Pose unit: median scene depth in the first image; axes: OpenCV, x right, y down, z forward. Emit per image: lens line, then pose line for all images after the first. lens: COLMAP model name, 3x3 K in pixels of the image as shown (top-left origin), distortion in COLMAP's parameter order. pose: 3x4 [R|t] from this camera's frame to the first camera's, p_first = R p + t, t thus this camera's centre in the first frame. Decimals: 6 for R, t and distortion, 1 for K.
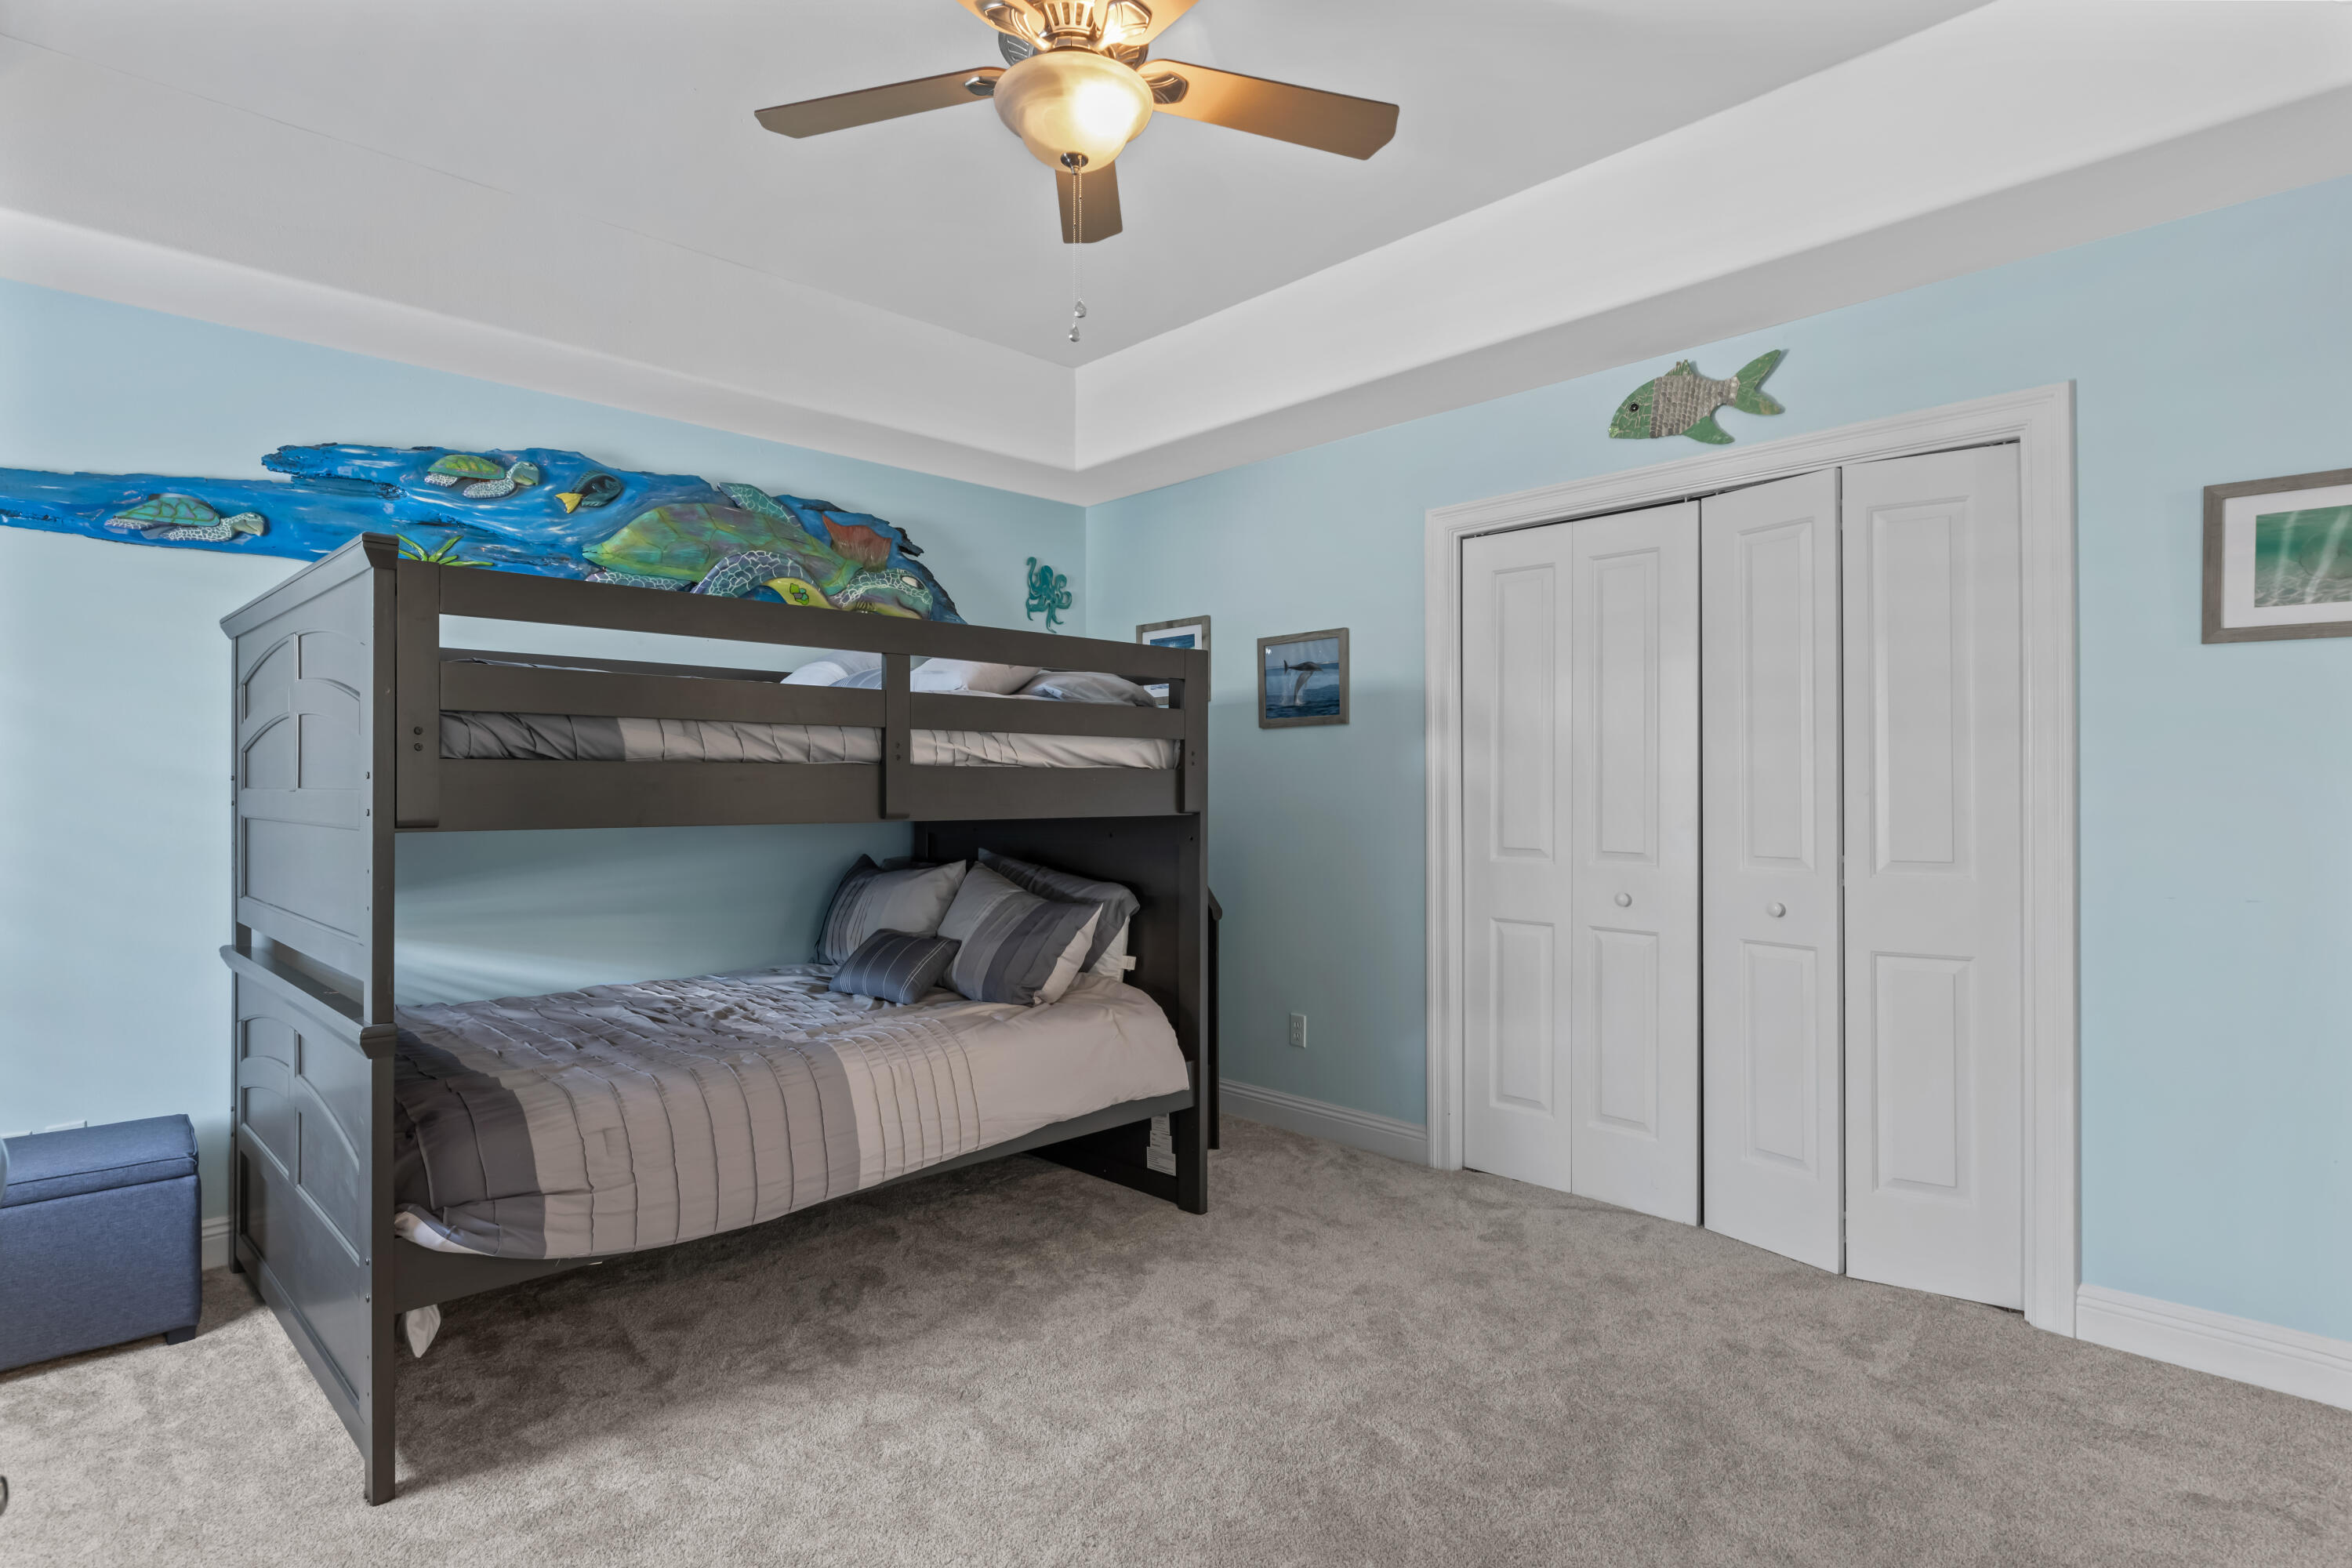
lens RADIAL K [[1197.0, 0, 1177.1], [0, 1197.0, 781.2], [0, 0, 1]] dist [0.000650, -0.000151]
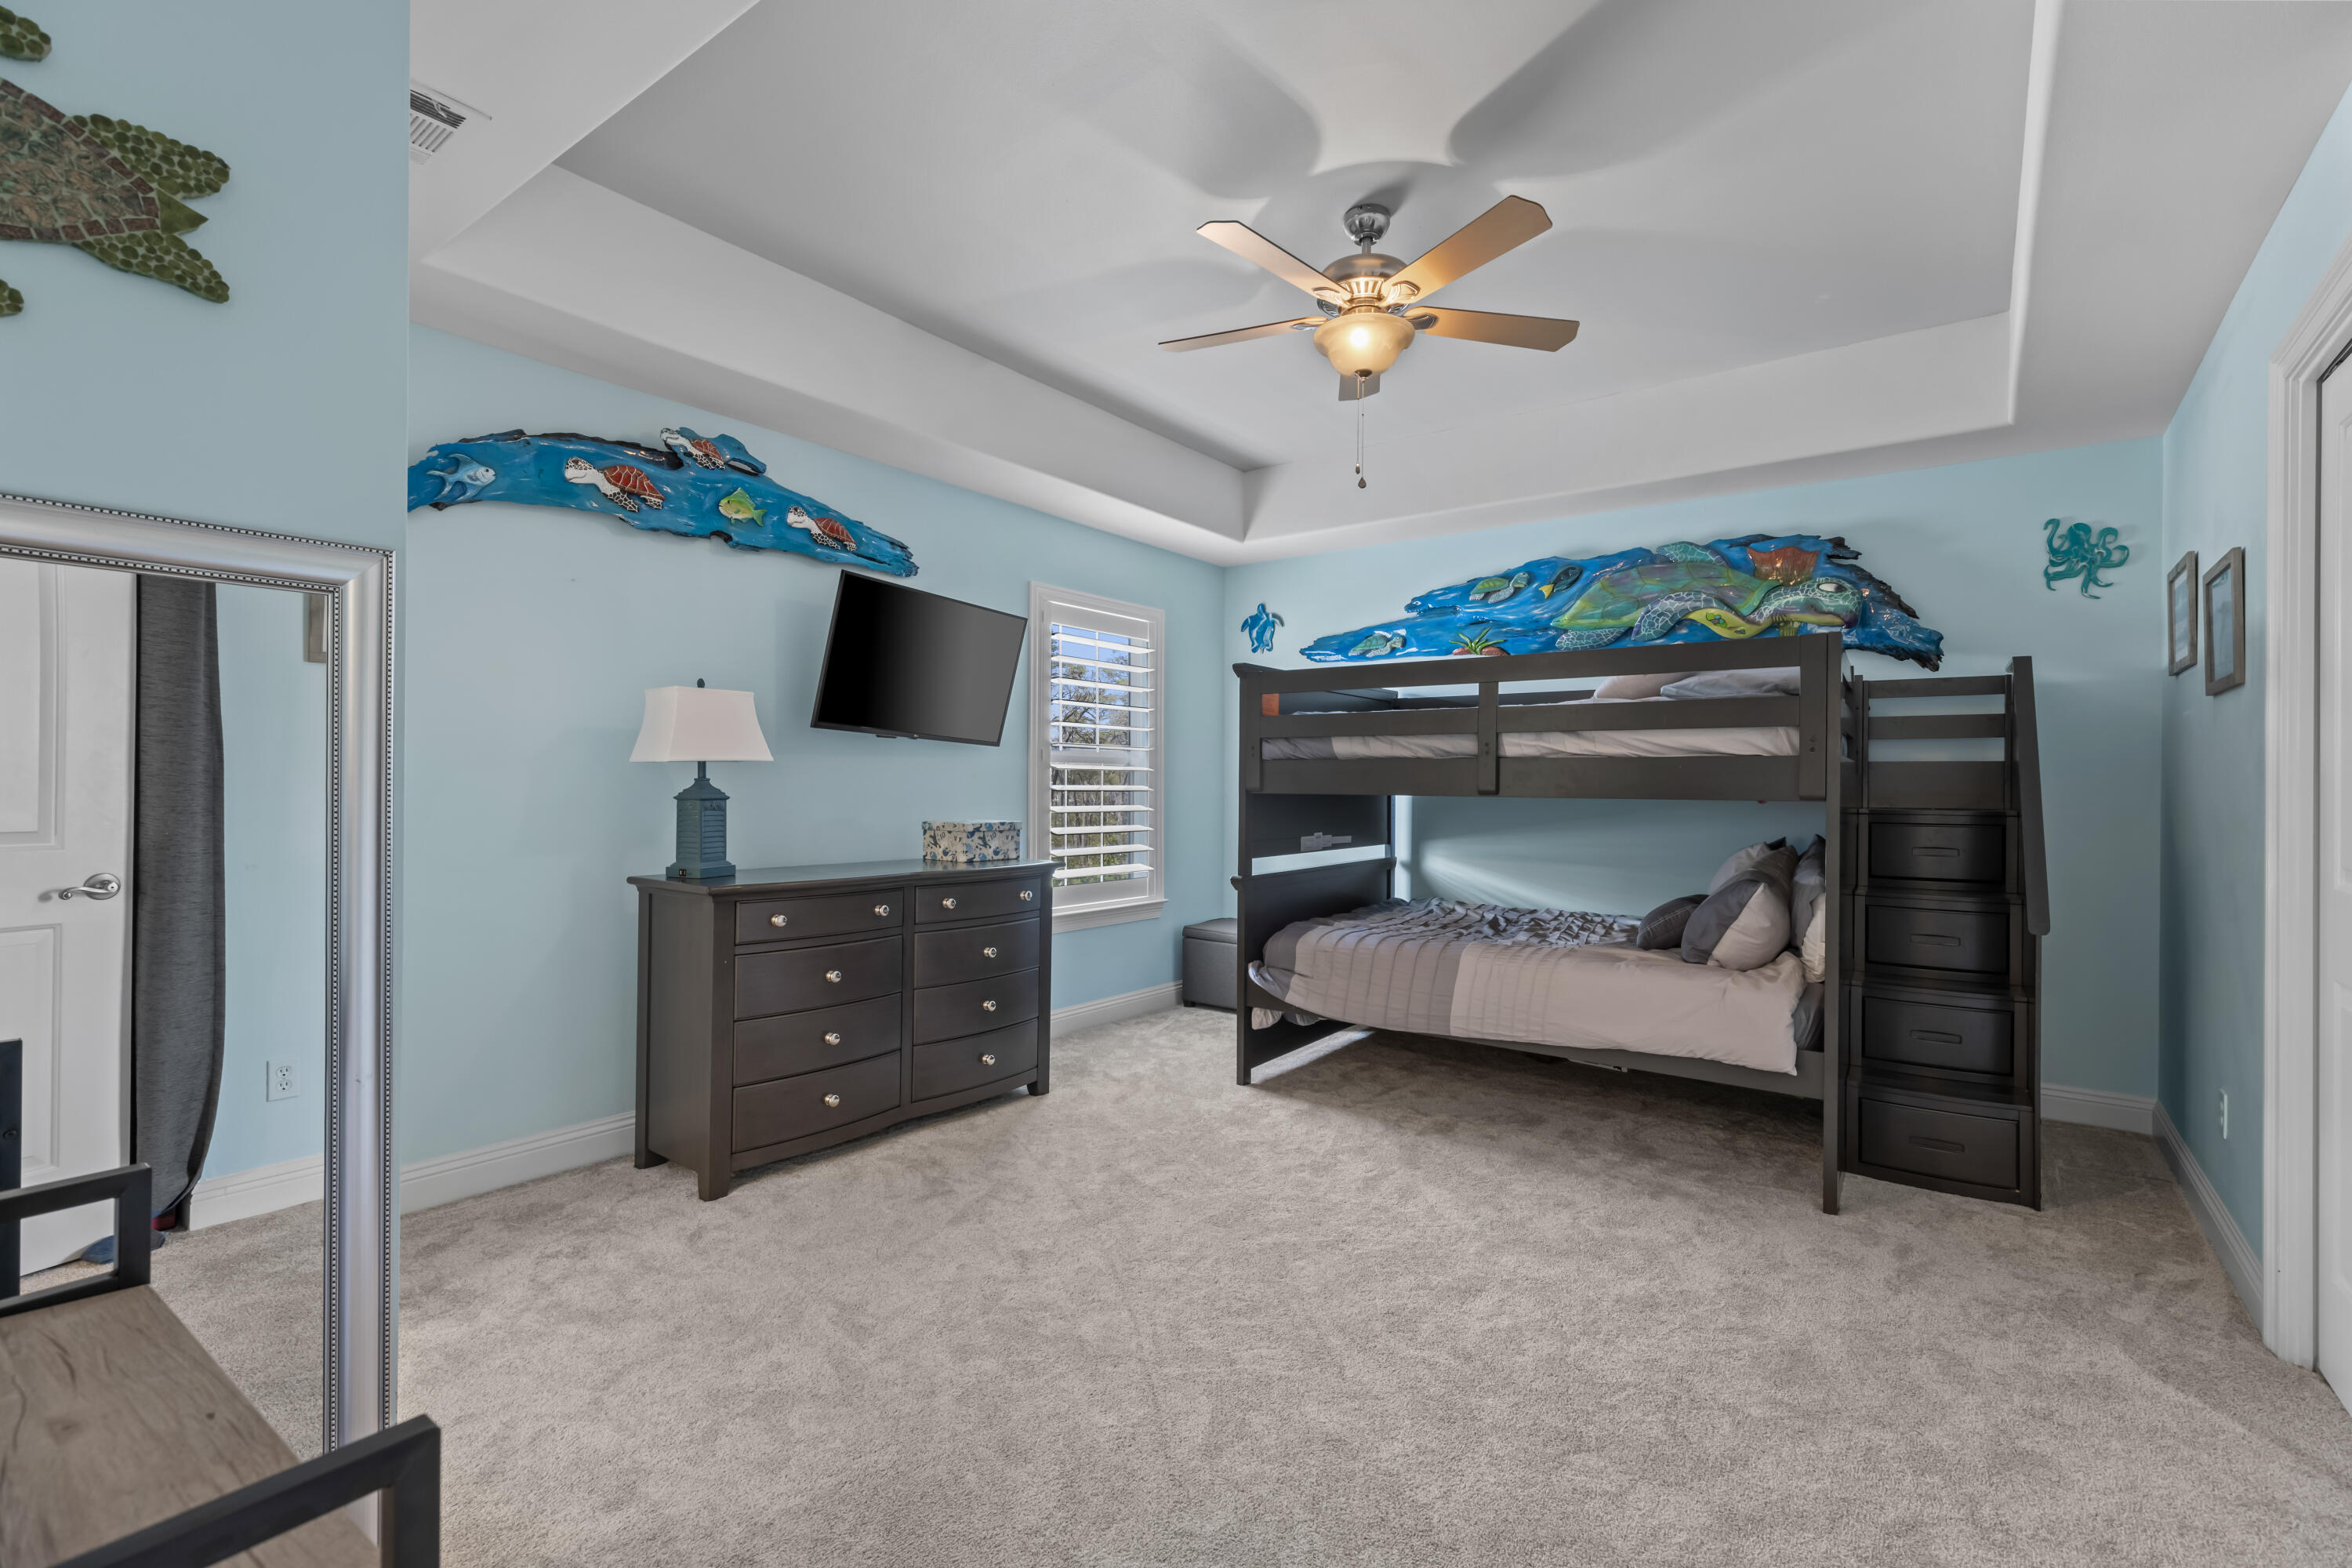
lens RADIAL K [[1071.2, 0, 1175.7], [0, 1071.2, 784.2], [0, 0, 1]] dist [0.000307, 0.000204]
pose [[0.133549, 0.001857, -0.991041, 0.844718], [-0.004208, 0.999990, 0.001307, 0.014826], [0.991033, 0.003996, 0.133555, 0.373980]]
